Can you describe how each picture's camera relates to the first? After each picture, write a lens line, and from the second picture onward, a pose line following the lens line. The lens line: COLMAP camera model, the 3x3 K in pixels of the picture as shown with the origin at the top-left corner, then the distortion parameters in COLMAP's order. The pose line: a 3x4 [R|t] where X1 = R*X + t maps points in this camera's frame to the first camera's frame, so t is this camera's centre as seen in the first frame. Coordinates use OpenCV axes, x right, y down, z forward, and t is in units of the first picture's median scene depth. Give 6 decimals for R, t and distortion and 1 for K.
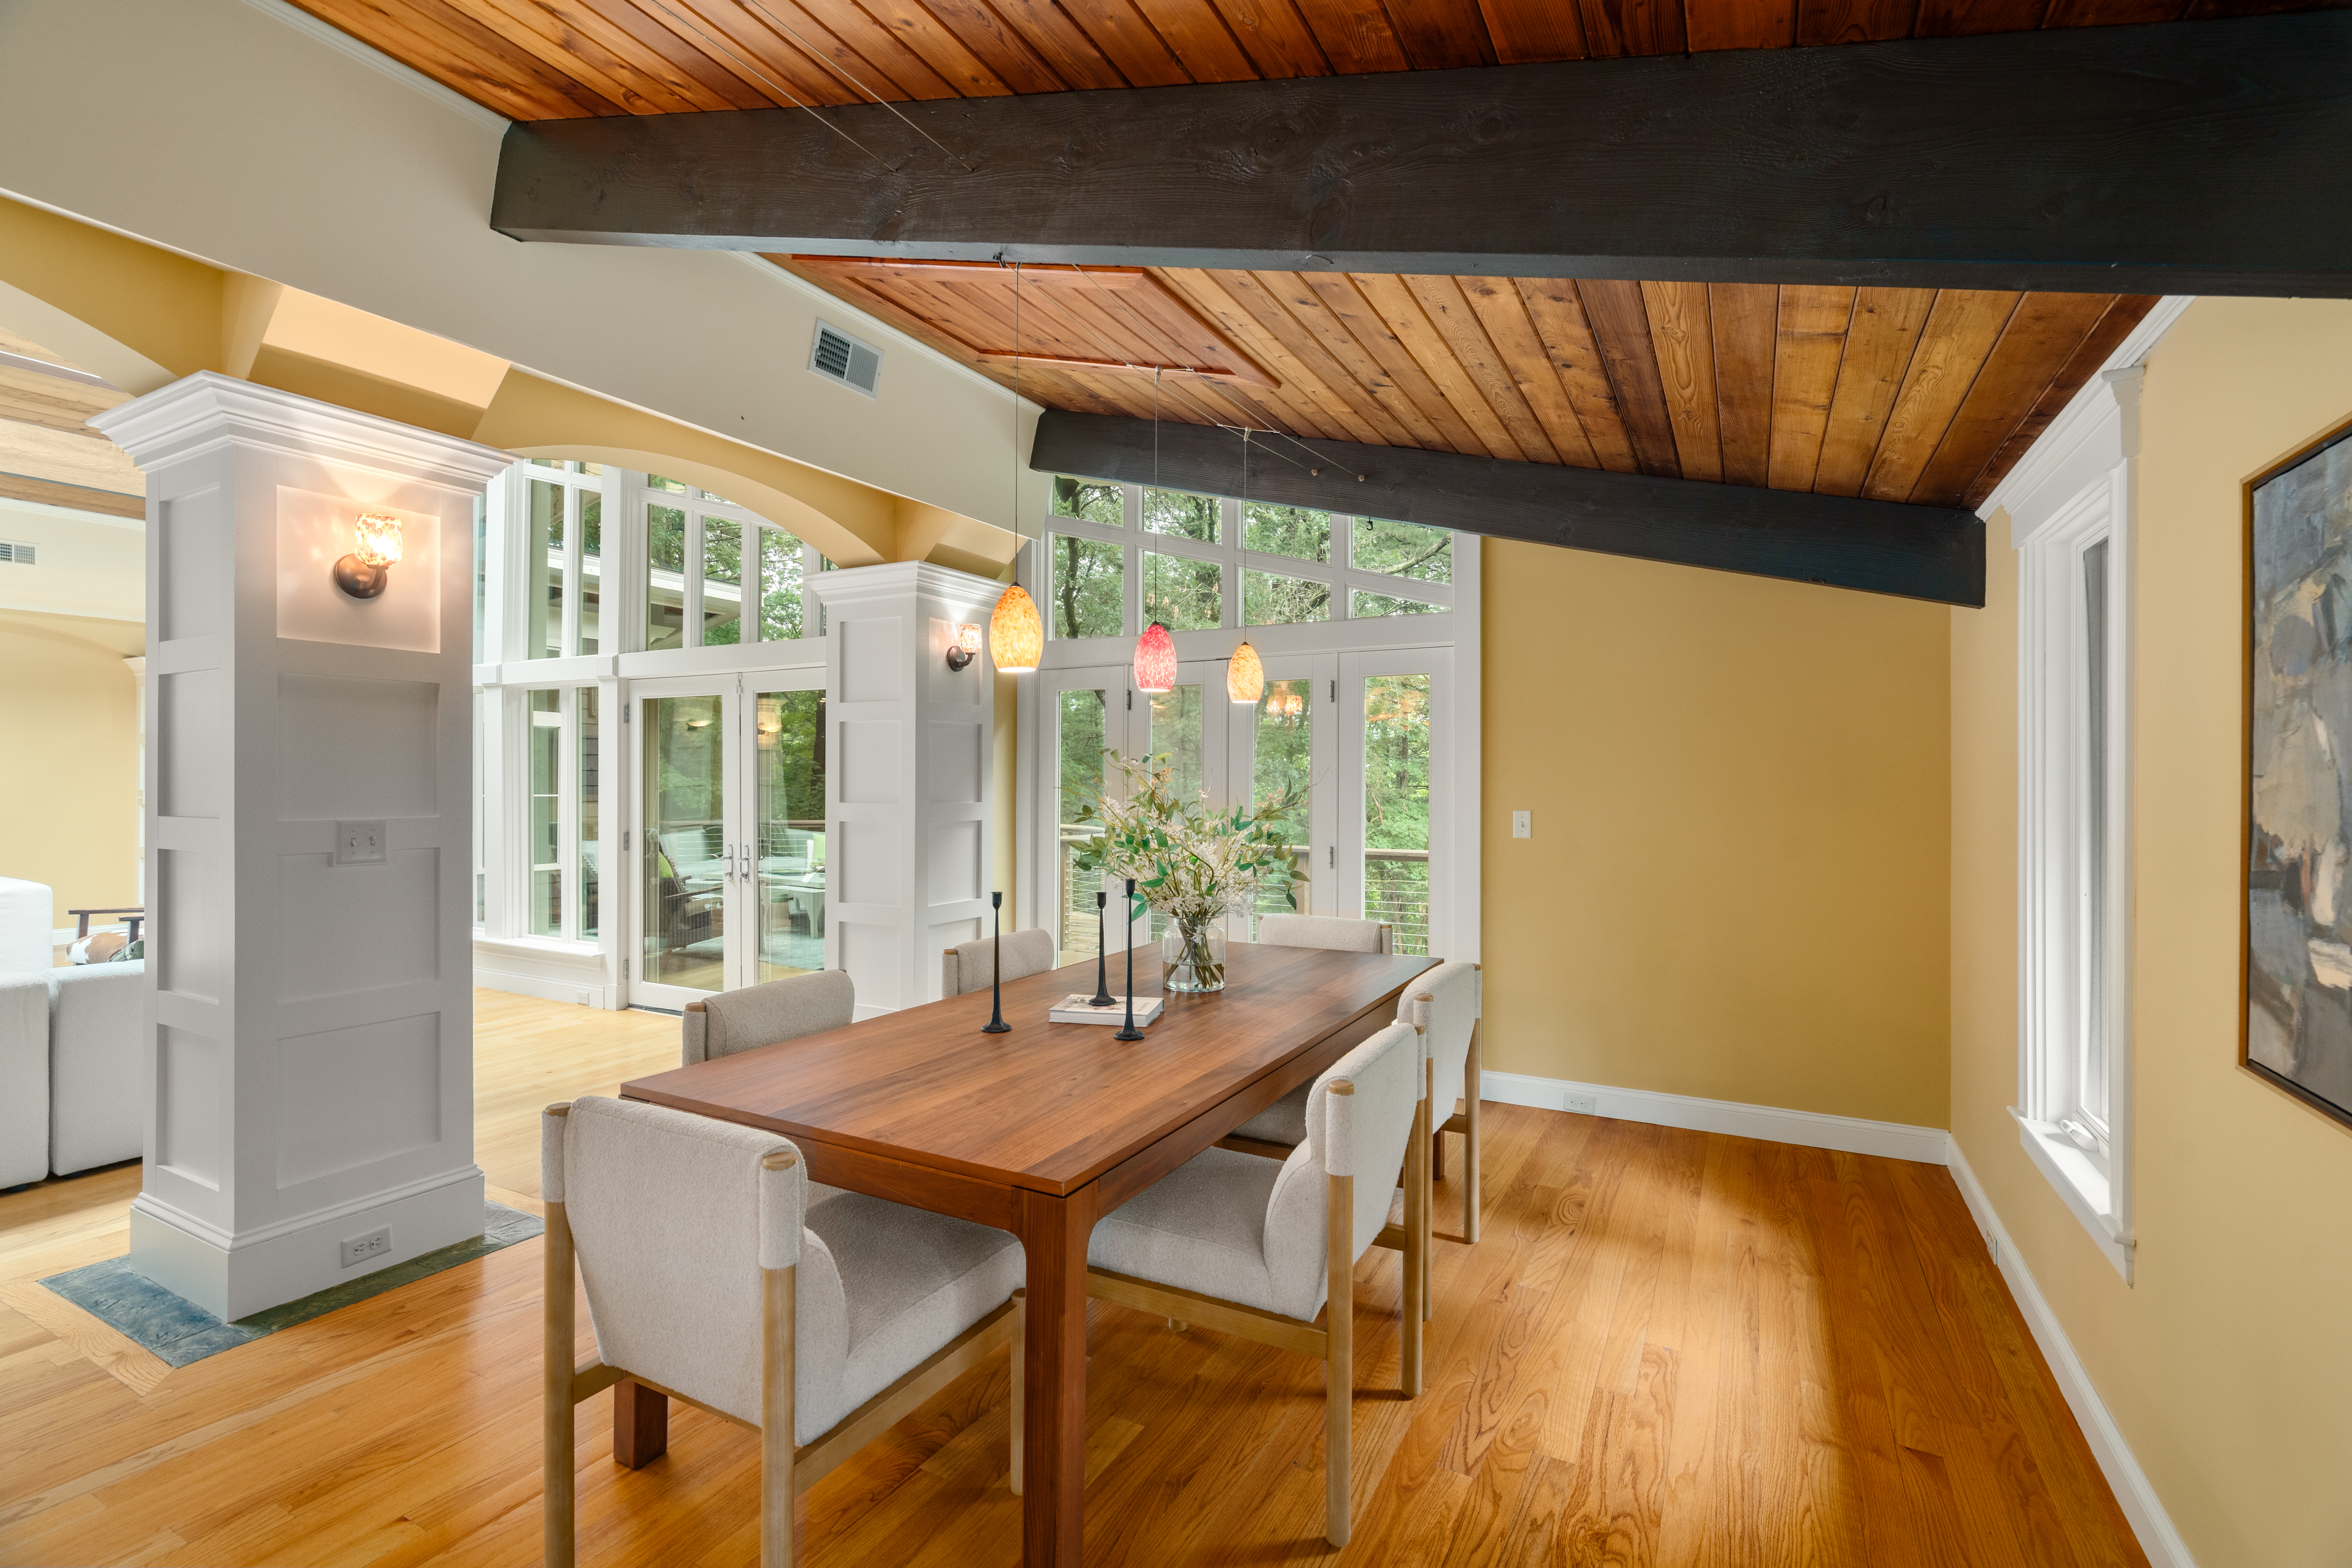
lens RADIAL K [[1064.5, 0, 1179.5], [0, 1064.5, 777.0], [0, 0, 1]] dist [-0.002957, -0.000091]
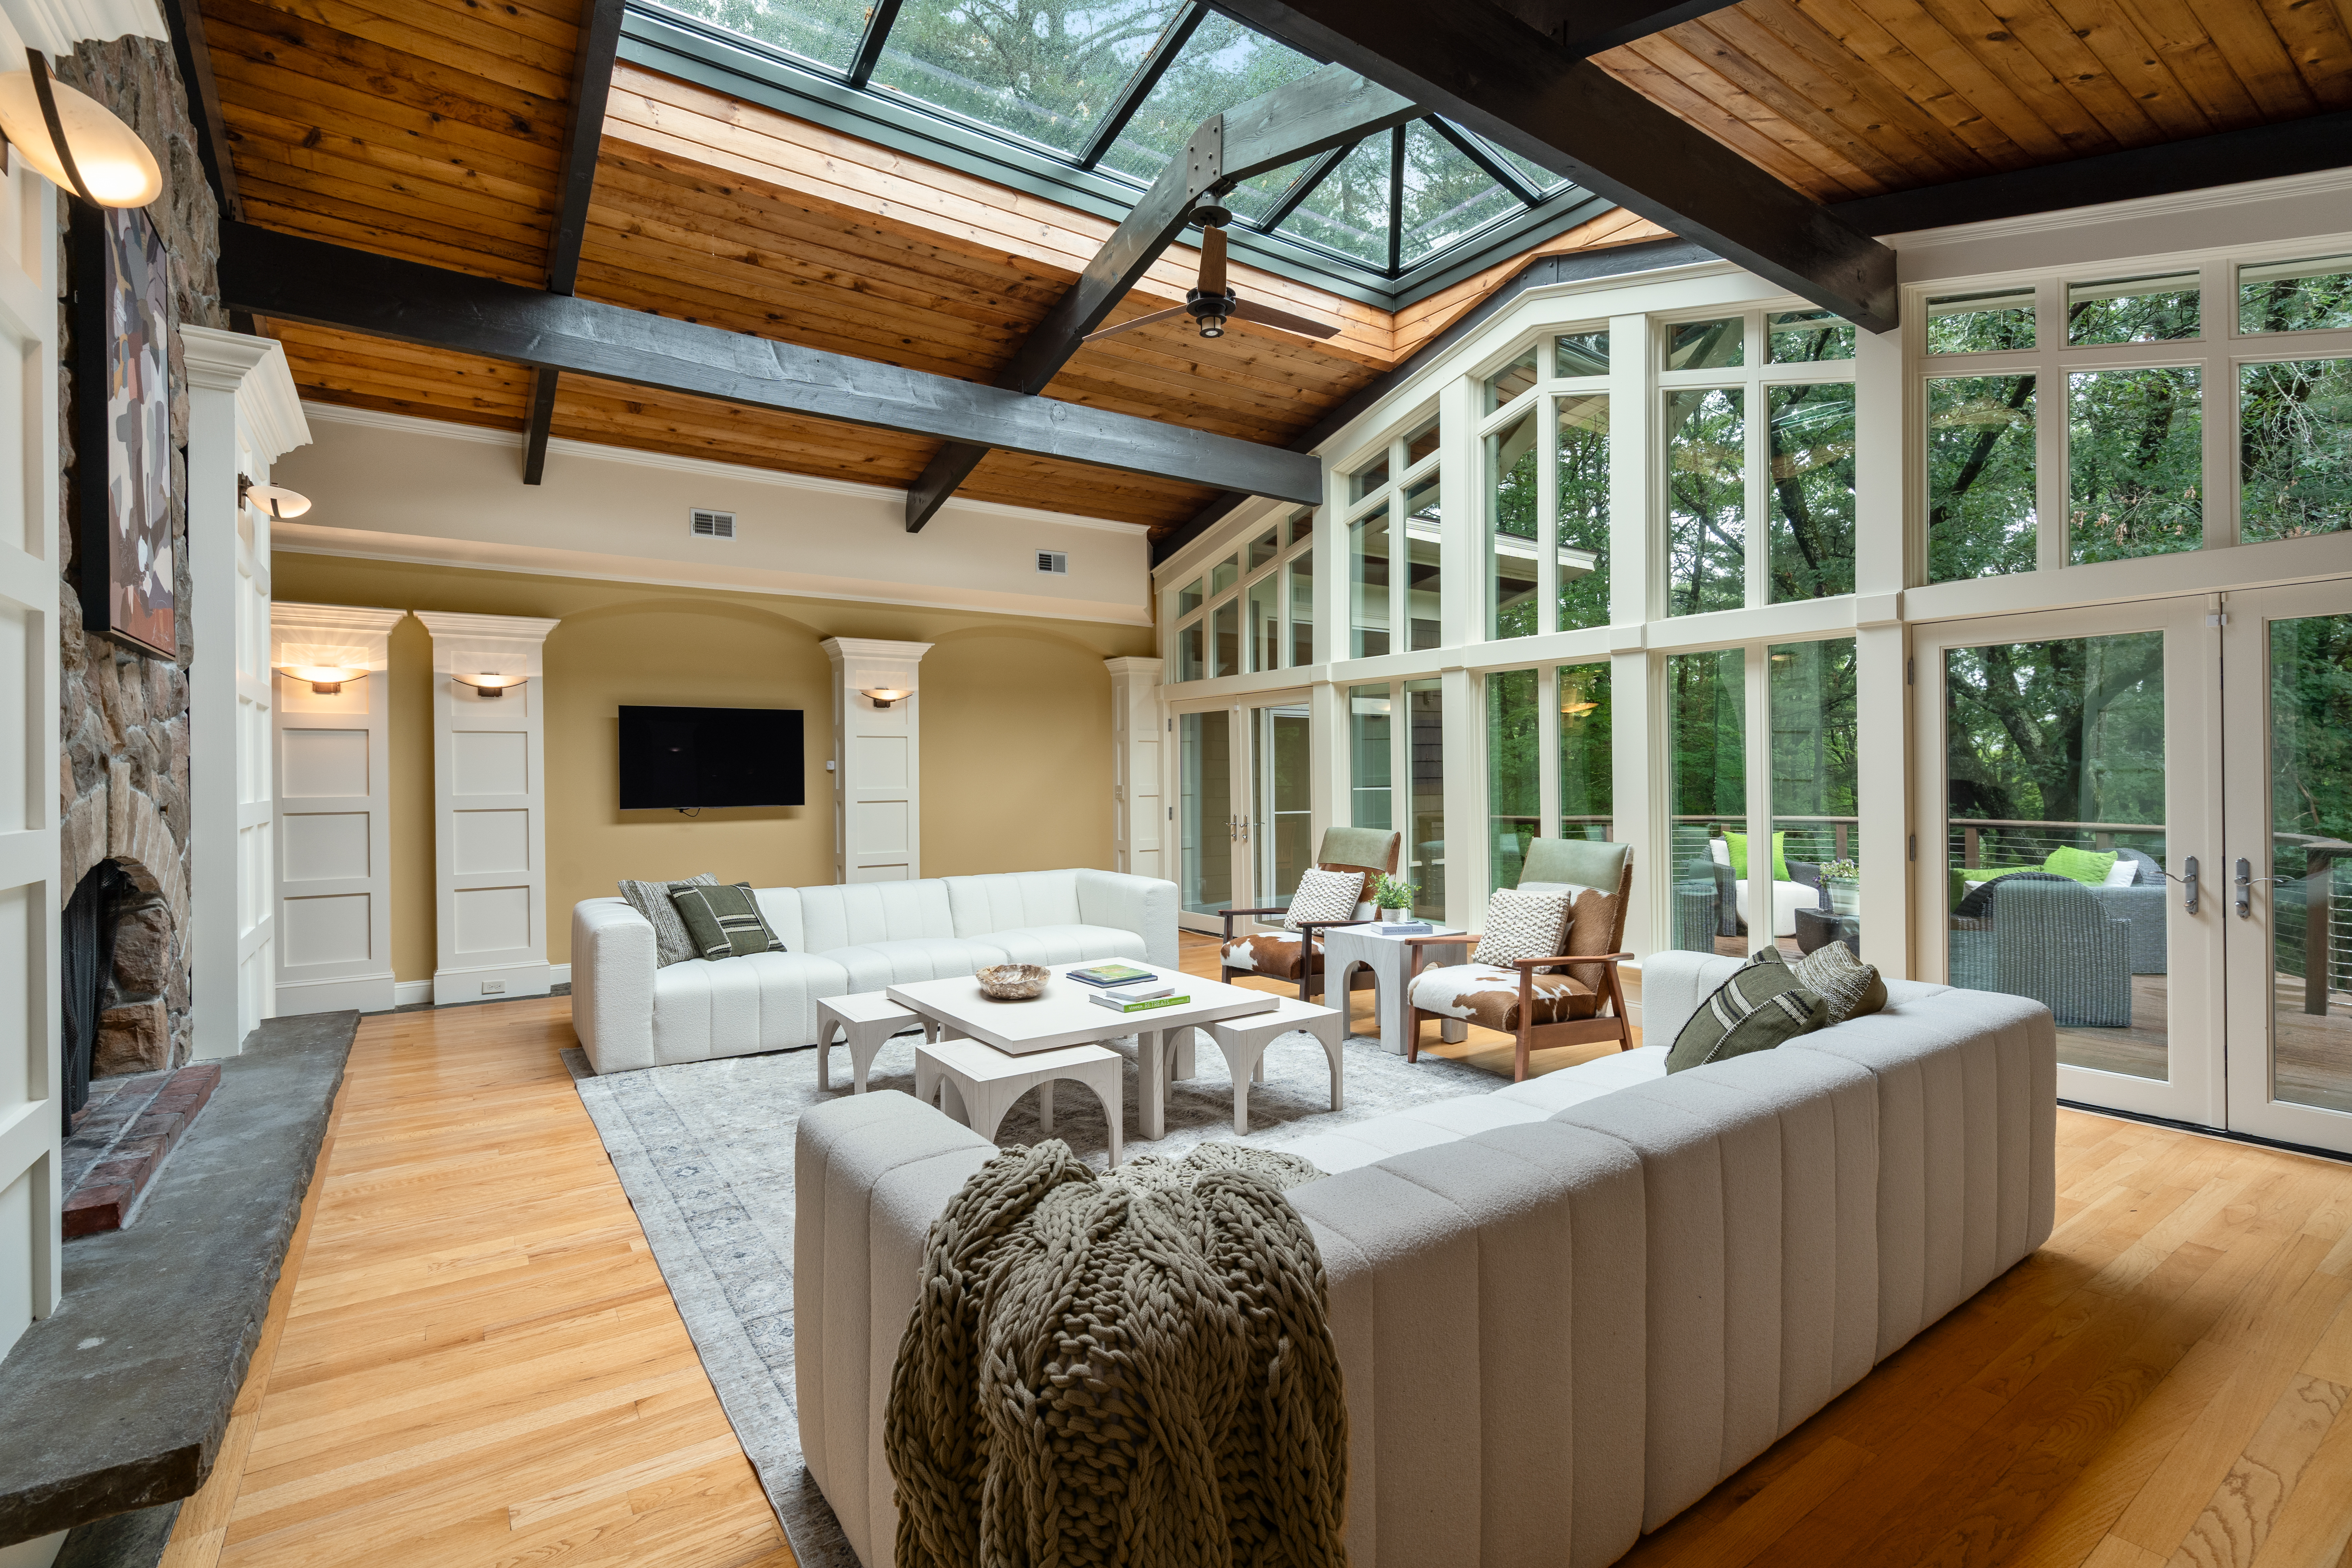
lens RADIAL K [[1064.5, 0, 1179.5], [0, 1064.5, 777.0], [0, 0, 1]] dist [-0.002957, -0.000091]
pose [[0.893611, -0.012045, -0.448681, -1.114028], [0.015570, 0.999870, 0.004167, 0.003669], [0.448572, -0.010710, 0.893682, 0.213726]]
